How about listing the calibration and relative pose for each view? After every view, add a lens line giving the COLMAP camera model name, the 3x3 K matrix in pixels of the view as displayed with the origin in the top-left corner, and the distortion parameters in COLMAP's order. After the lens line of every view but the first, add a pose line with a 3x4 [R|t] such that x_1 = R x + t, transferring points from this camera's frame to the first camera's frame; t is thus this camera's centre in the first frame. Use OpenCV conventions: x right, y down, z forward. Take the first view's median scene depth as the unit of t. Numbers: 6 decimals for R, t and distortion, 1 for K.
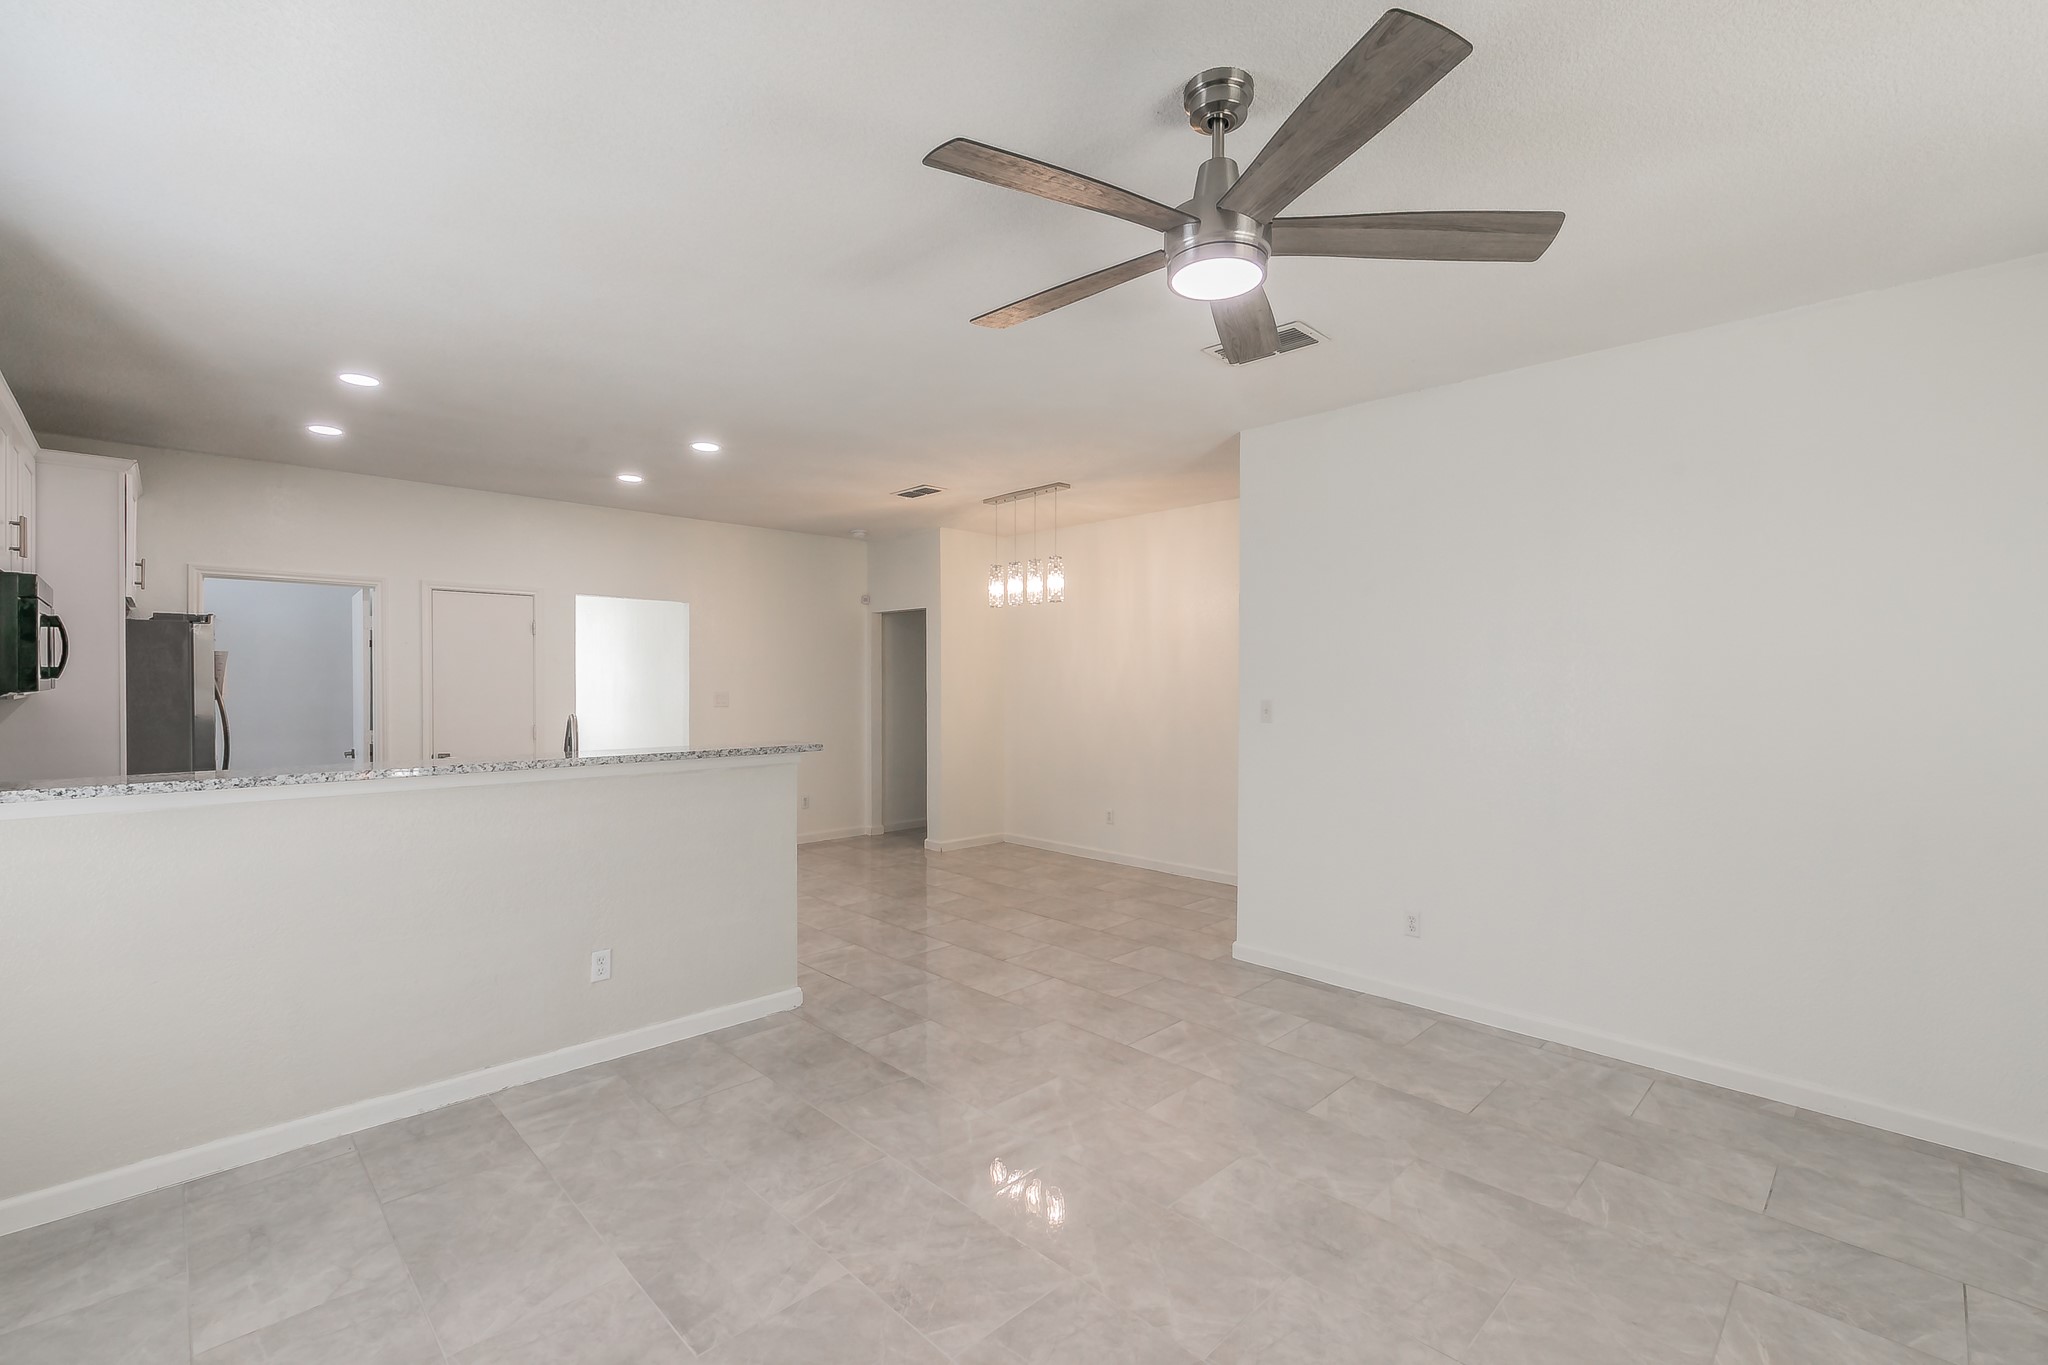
lens RADIAL K [[892.3, 0, 1033.0], [0, 892.3, 701.8], [0, 0, 1]] dist [0.000768, -0.000068]
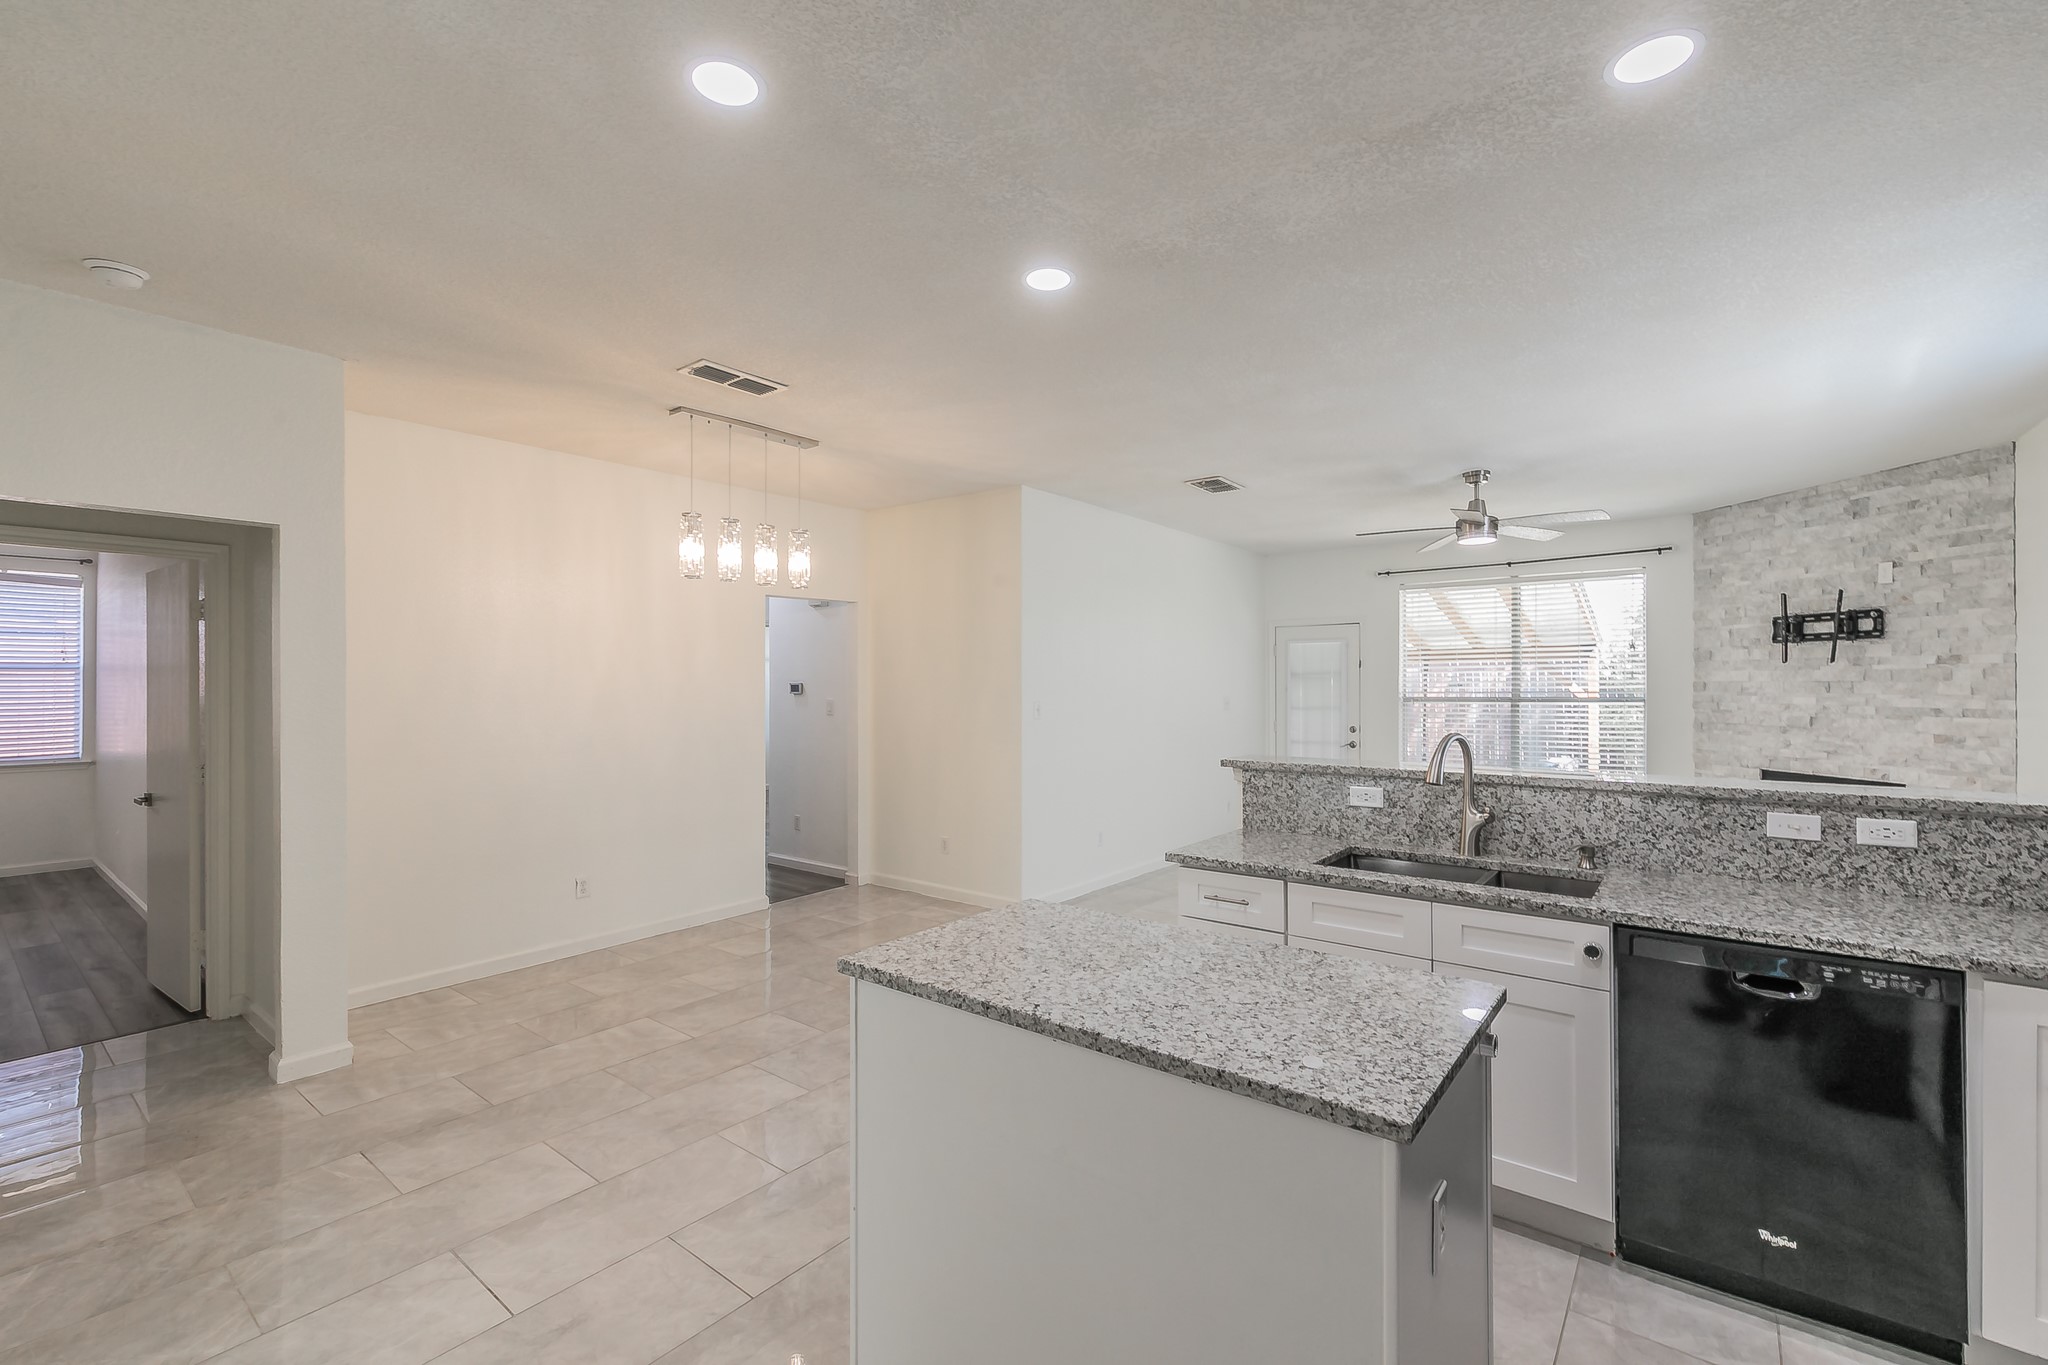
lens RADIAL K [[892.3, 0, 1033.0], [0, 892.3, 701.8], [0, 0, 1]] dist [0.000768, -0.000068]
pose [[-0.134287, -0.028284, 0.990539, -0.675719], [0.018273, 0.999352, 0.031013, -0.029134], [-0.990774, 0.022265, -0.133684, 0.795822]]
